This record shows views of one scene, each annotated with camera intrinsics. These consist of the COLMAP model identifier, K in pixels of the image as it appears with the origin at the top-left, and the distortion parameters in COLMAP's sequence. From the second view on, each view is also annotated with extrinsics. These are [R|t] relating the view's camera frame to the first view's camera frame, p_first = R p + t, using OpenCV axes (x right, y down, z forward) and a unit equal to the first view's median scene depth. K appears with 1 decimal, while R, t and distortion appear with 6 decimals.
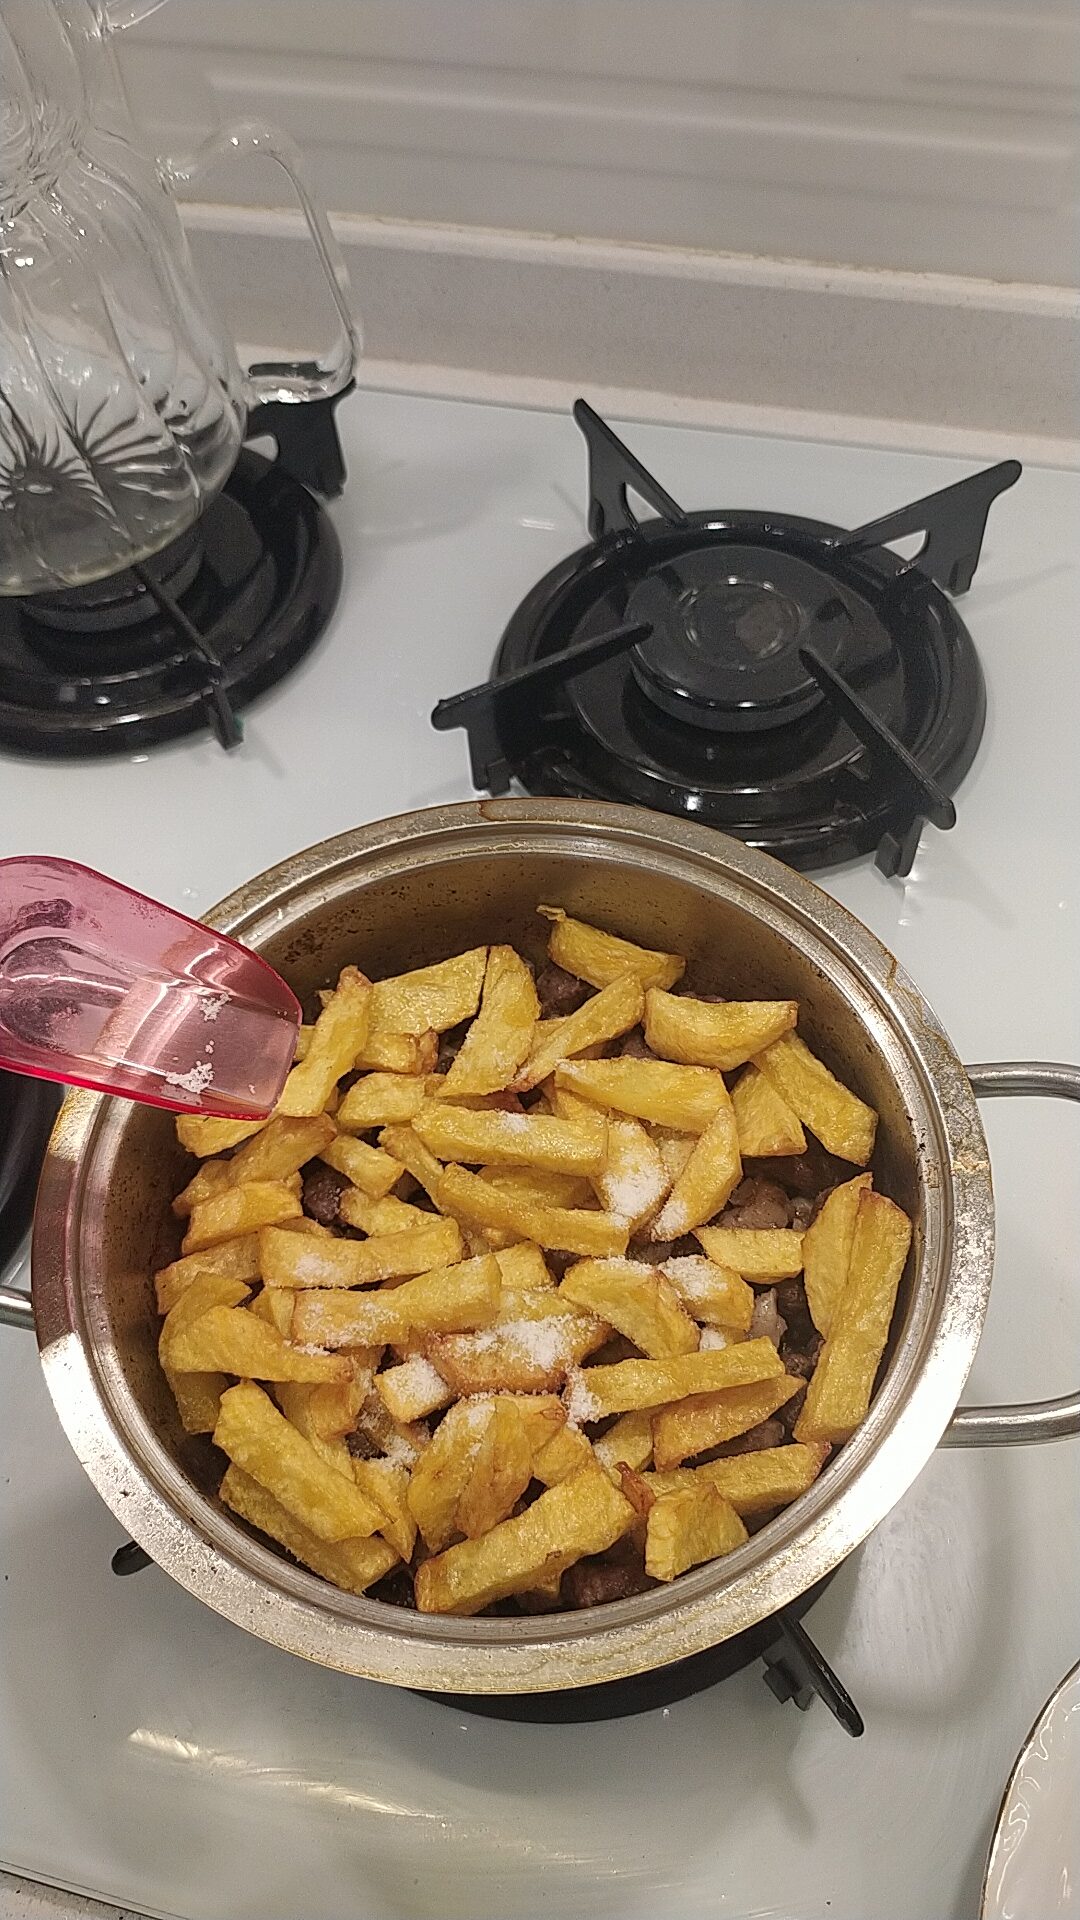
lens RADIAL K [[1521.3, 0, 549.3], [0, 1521.3, 970.9], [0, 0, 1]] dist [0.038072, -0.083044]
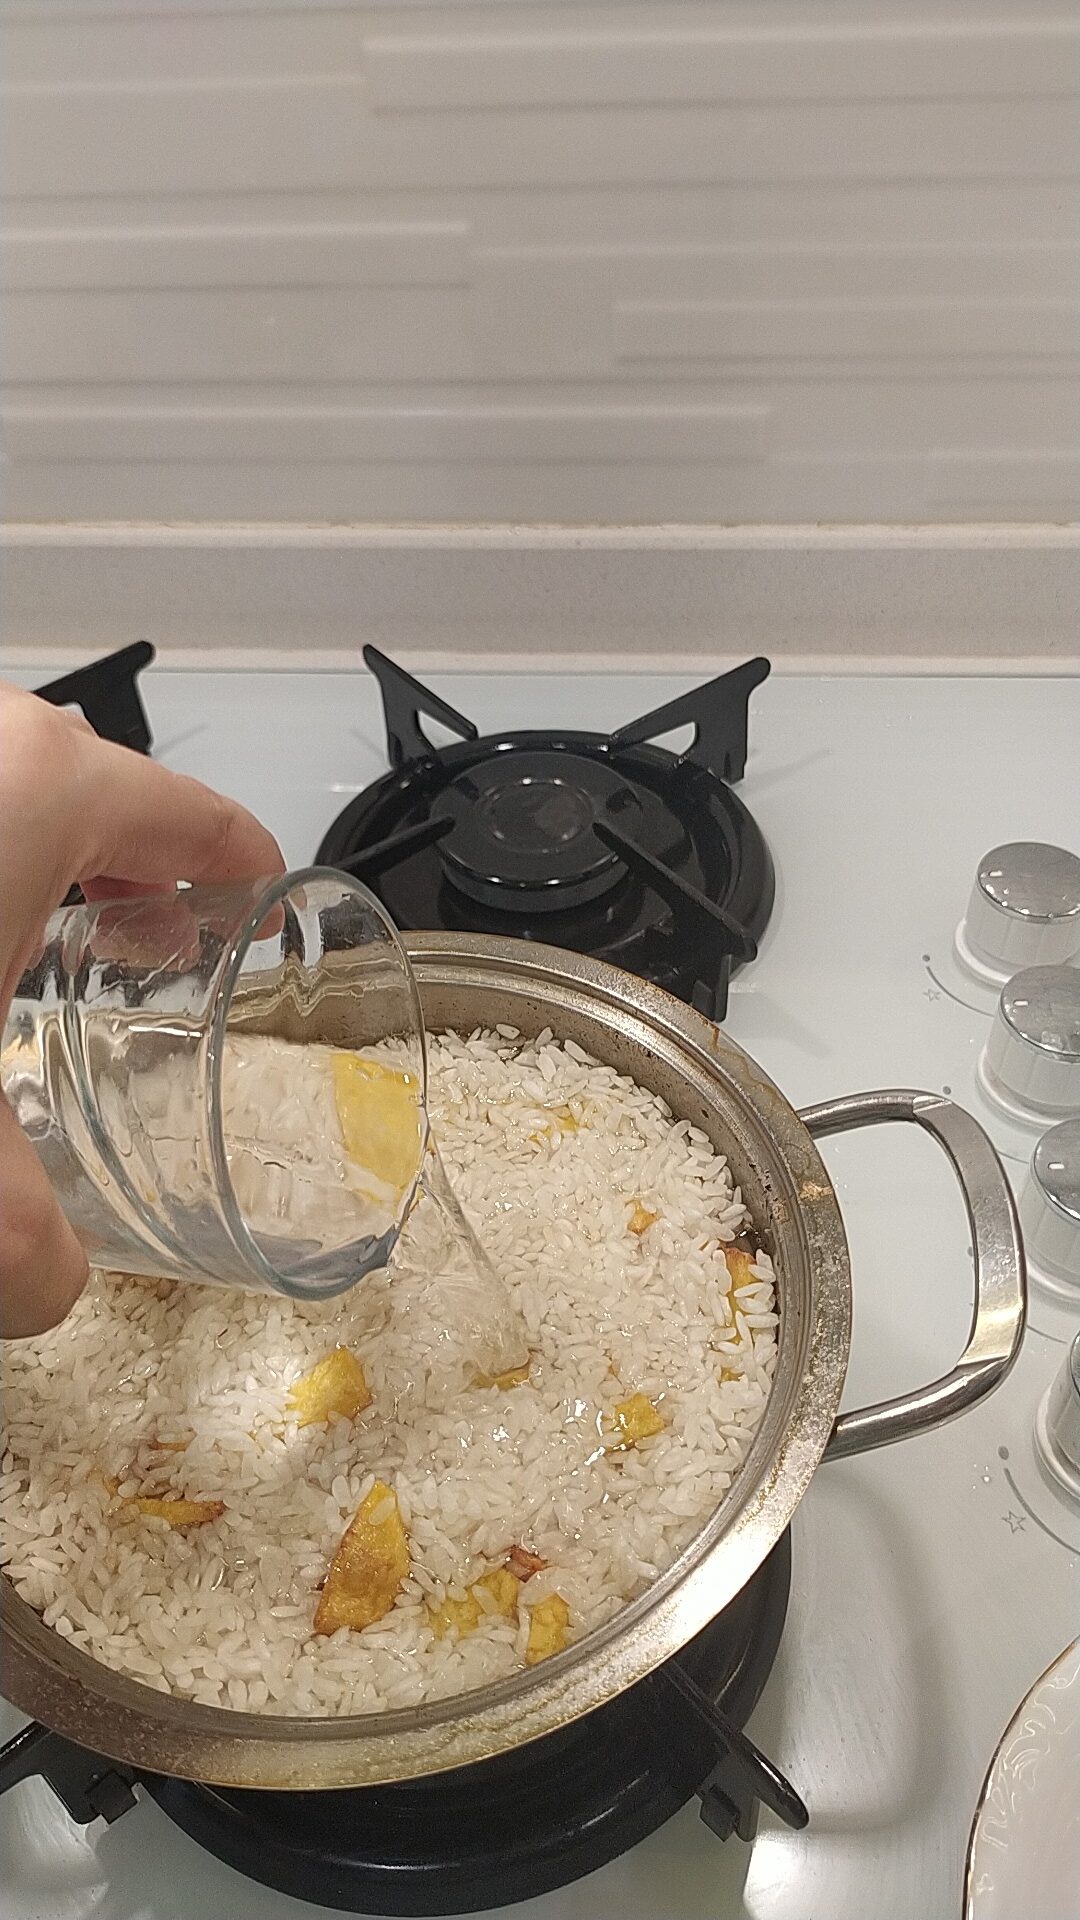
lens RADIAL K [[1521.3, 0, 549.9], [0, 1521.3, 941.8], [0, 0, 1]] dist [0.038072, -0.083044]
pose [[0.987278, -0.108190, 0.116519, -0.000637], [0.132820, 0.964014, -0.230296, 0.111172], [-0.087410, 0.242843, 0.966120, -0.008958]]
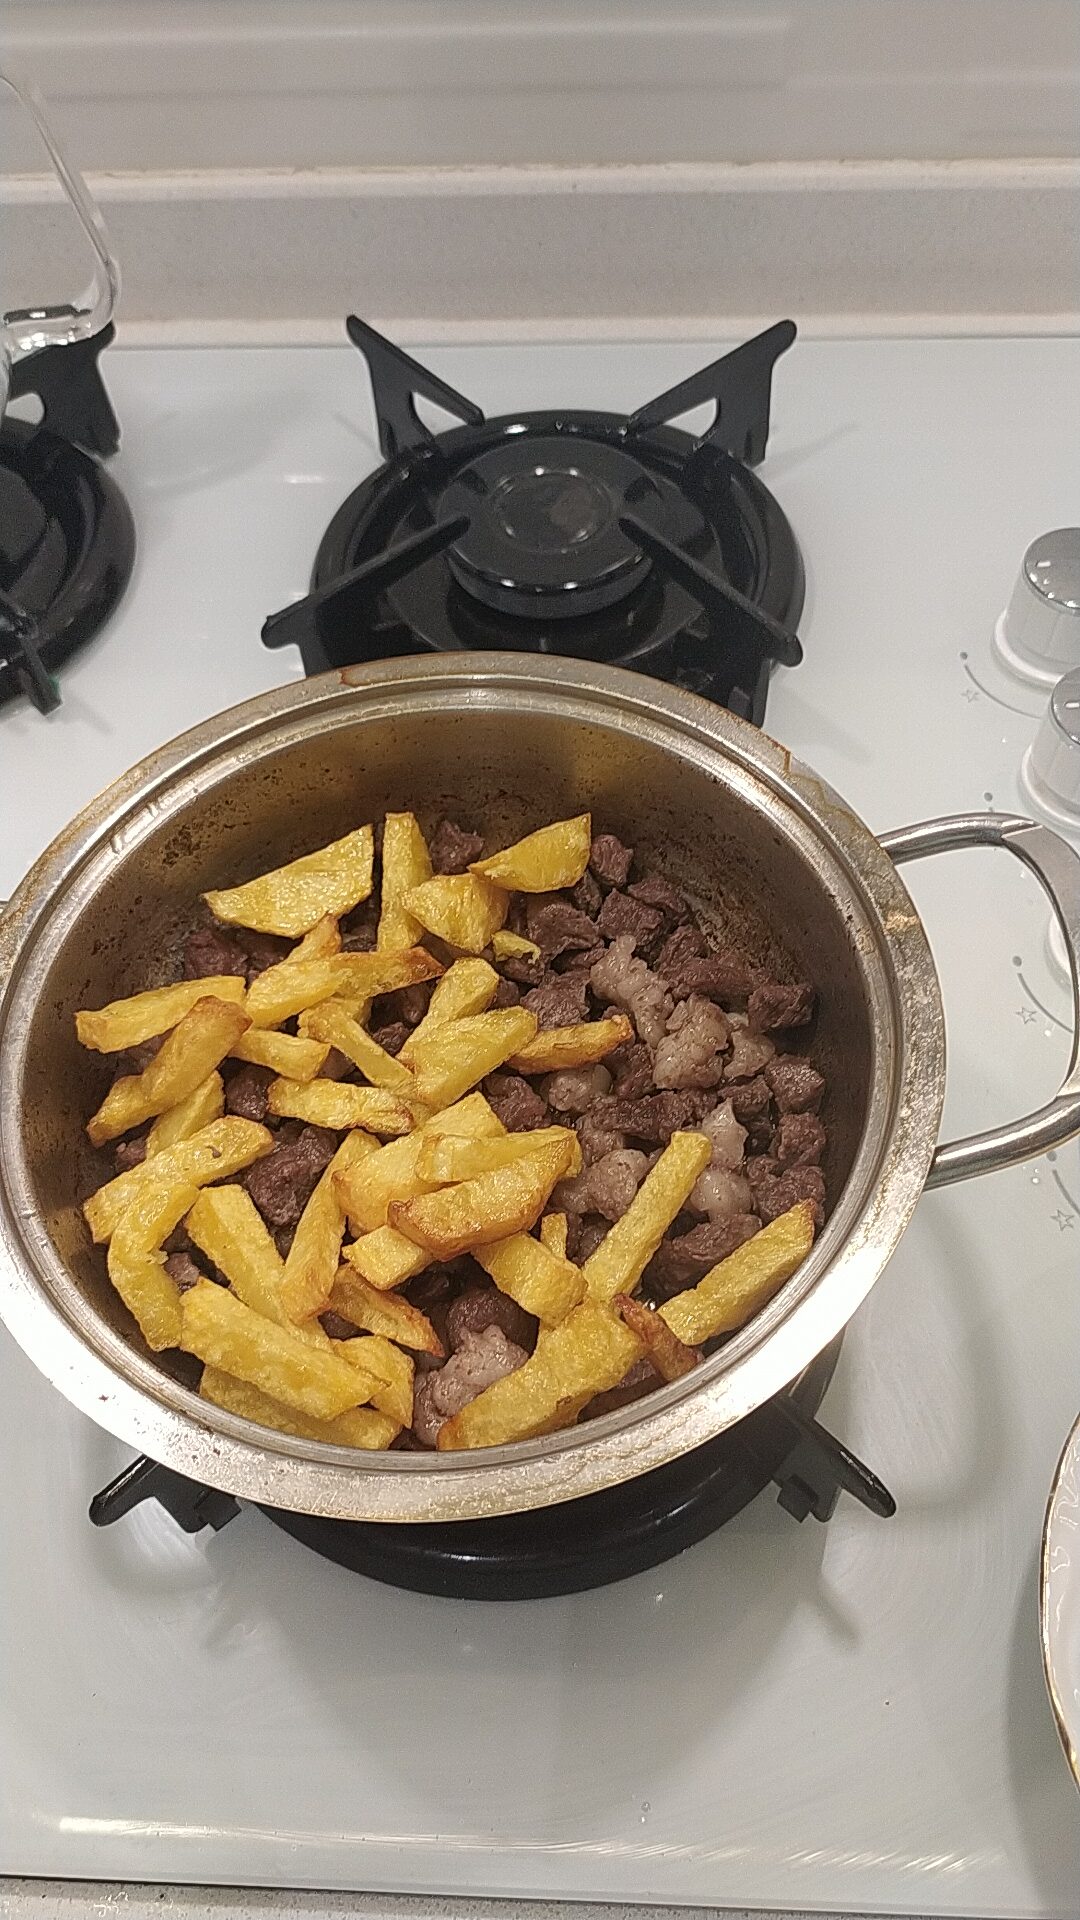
lens RADIAL K [[1521.3, 0, 554.7], [0, 1521.3, 969.7], [0, 0, 1]] dist [0.038072, -0.083044]
pose [[0.979049, -0.165240, 0.118987, -0.044234], [0.167094, 0.985924, -0.005706, 0.078596], [-0.116370, 0.025469, 0.992879, 0.022179]]
